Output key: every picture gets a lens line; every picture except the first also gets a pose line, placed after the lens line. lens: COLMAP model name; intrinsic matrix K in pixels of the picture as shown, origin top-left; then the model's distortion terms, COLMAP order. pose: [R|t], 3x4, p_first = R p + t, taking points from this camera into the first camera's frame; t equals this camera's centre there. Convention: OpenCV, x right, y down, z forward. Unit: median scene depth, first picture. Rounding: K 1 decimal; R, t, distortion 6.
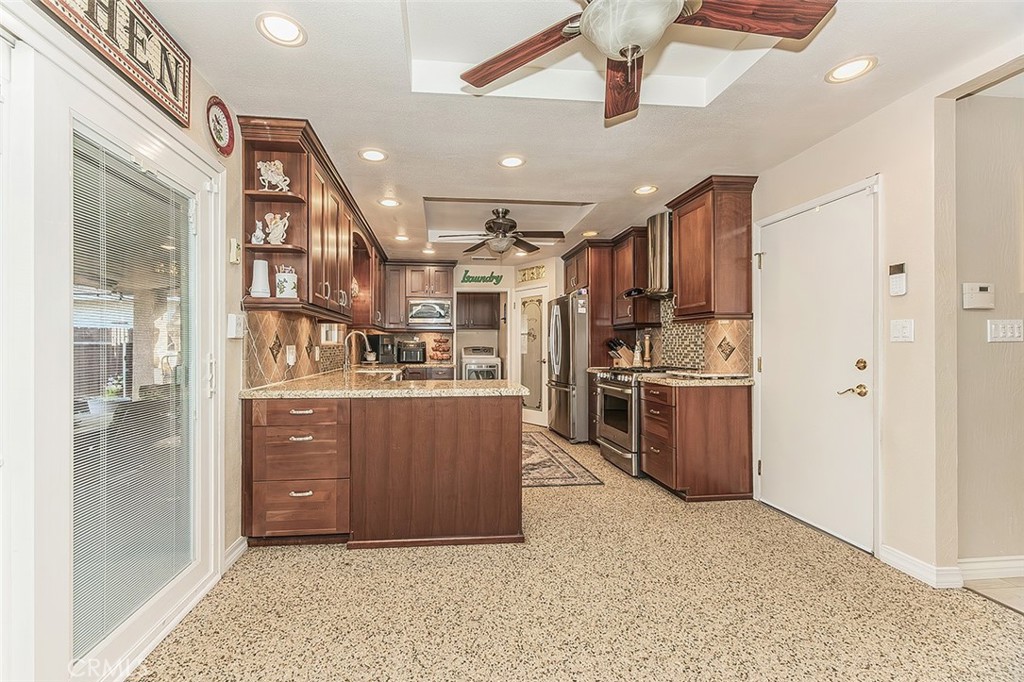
lens RADIAL K [[430.1, 0, 507.6], [0, 430.1, 344.5], [0, 0, 1]] dist [0.009418, -0.002159]
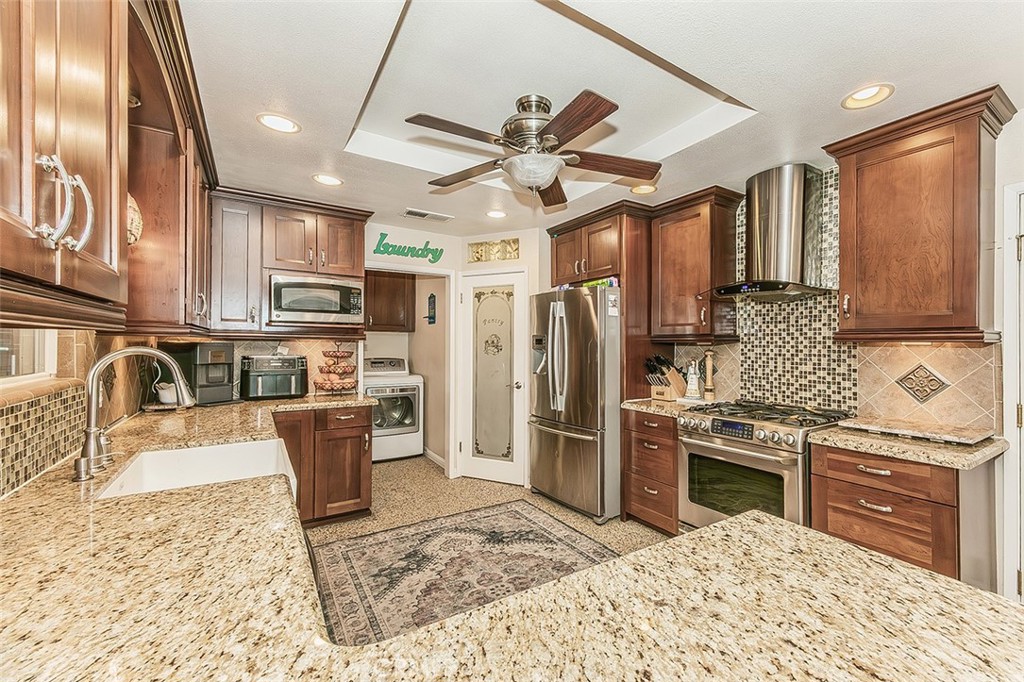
lens RADIAL K [[430.1, 0, 576.1], [0, 430.1, 346.8], [0, 0, 1]] dist [0.009418, -0.002159]
pose [[0.888965, 0.005261, 0.457945, -0.140494], [-0.009947, 0.999920, 0.007821, -0.026470], [-0.457867, -0.011508, 0.888946, 0.380899]]
